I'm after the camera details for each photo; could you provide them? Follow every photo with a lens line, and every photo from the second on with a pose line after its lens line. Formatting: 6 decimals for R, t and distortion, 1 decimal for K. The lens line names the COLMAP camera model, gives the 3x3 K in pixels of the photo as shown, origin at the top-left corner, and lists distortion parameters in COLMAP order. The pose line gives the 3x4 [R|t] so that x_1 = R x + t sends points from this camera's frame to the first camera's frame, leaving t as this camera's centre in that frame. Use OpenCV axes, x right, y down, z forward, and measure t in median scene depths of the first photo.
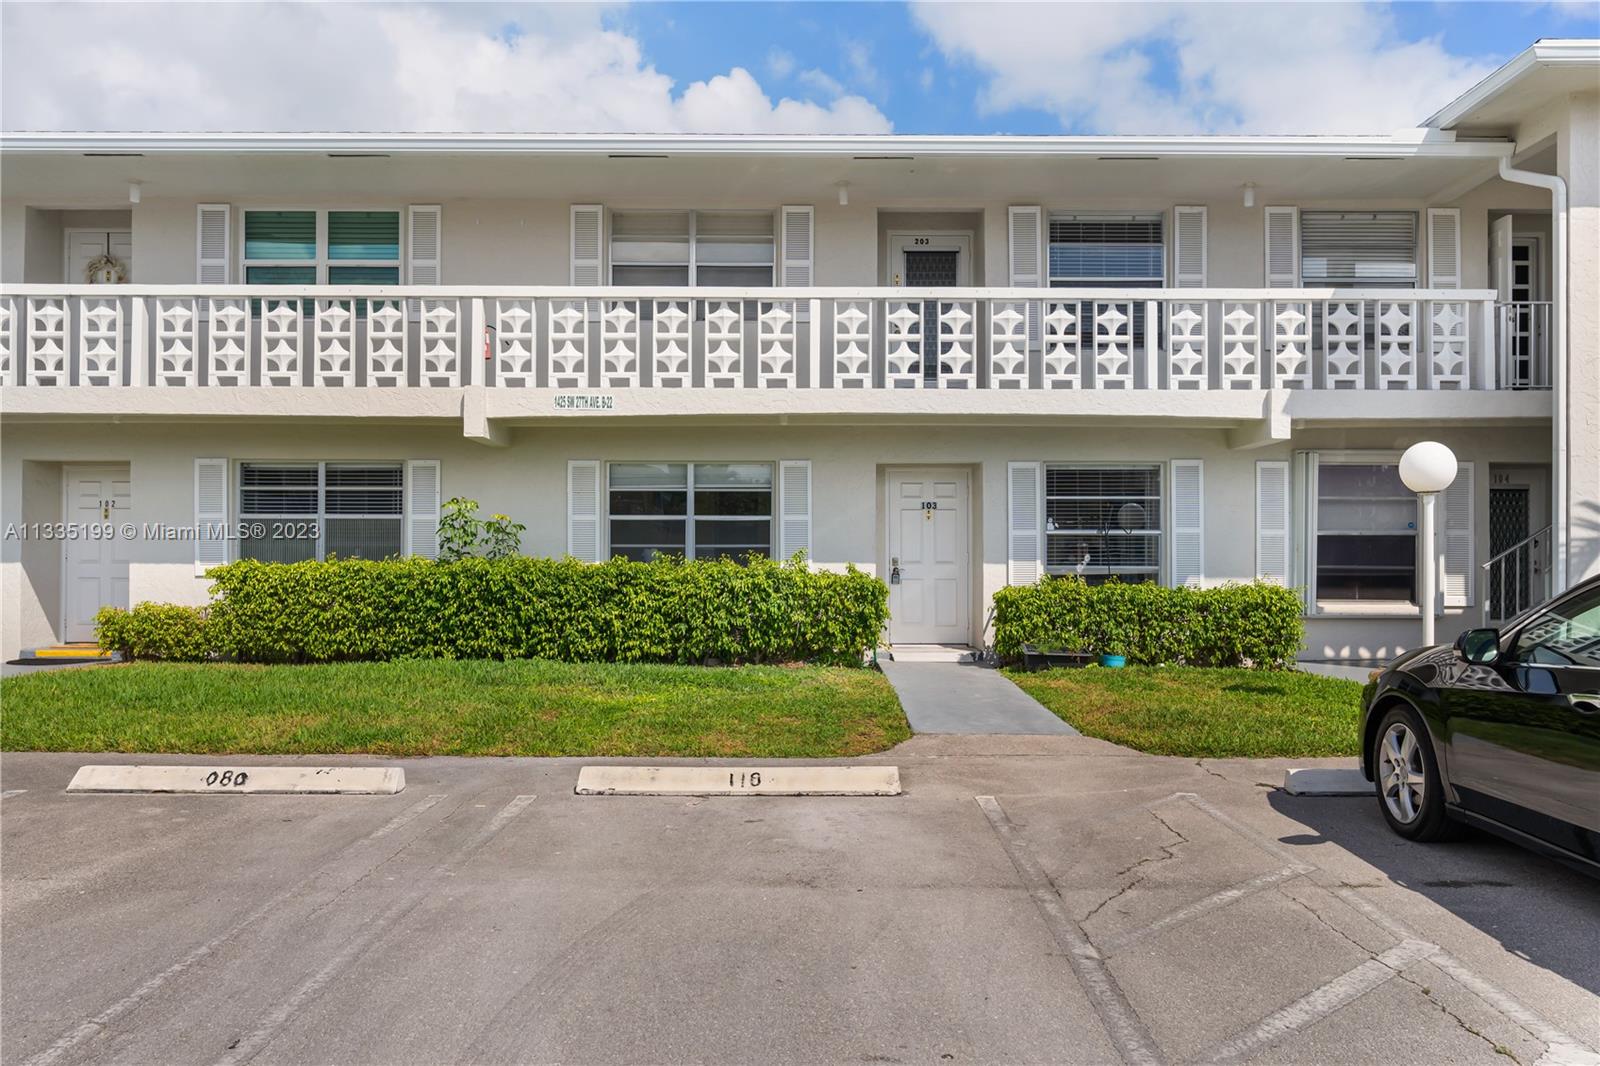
lens RADIAL K [[1260.1, 0, 800.0], [0, 1260.1, 533.0], [0, 0, 1]] dist [-0.001047, -0.000169]
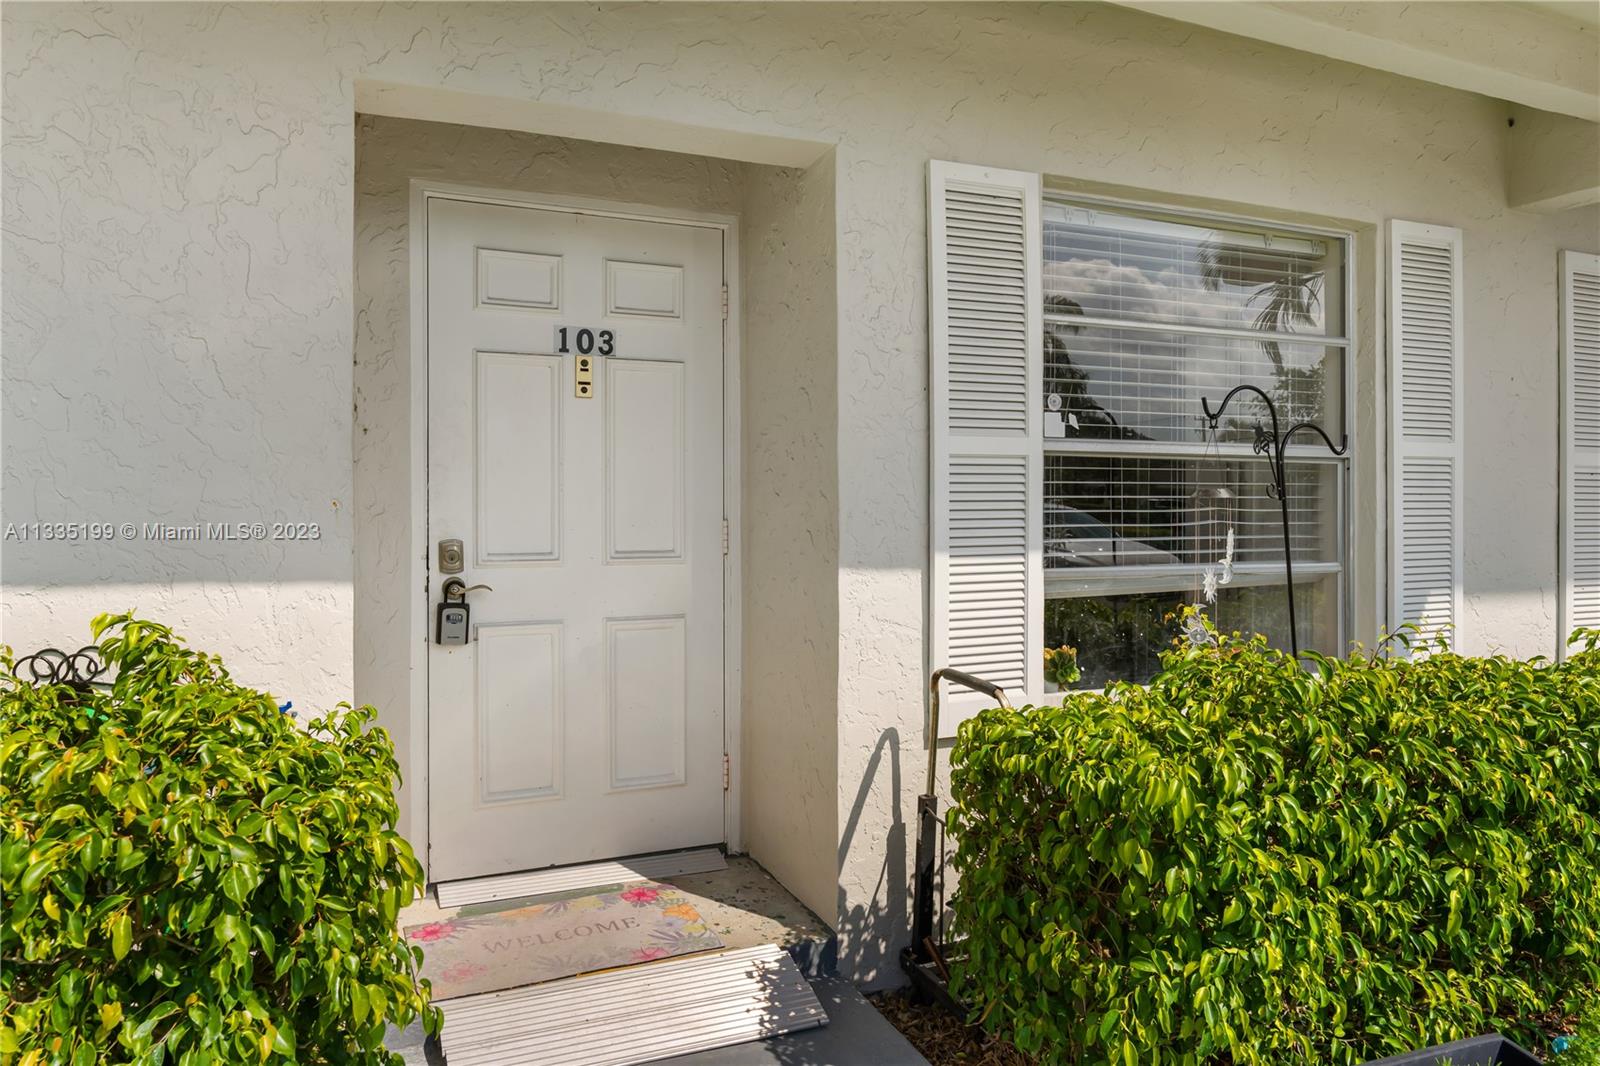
lens RADIAL K [[1042.6, 0, 800.0], [0, 1042.6, 533.0], [0, 0, 1]] dist [-0.002701, -0.000211]
pose [[0.918772, -0.010736, 0.394644, 0.059777], [-0.007913, 0.998929, 0.045598, 0.008227], [-0.394710, -0.045017, 0.917702, 0.815140]]
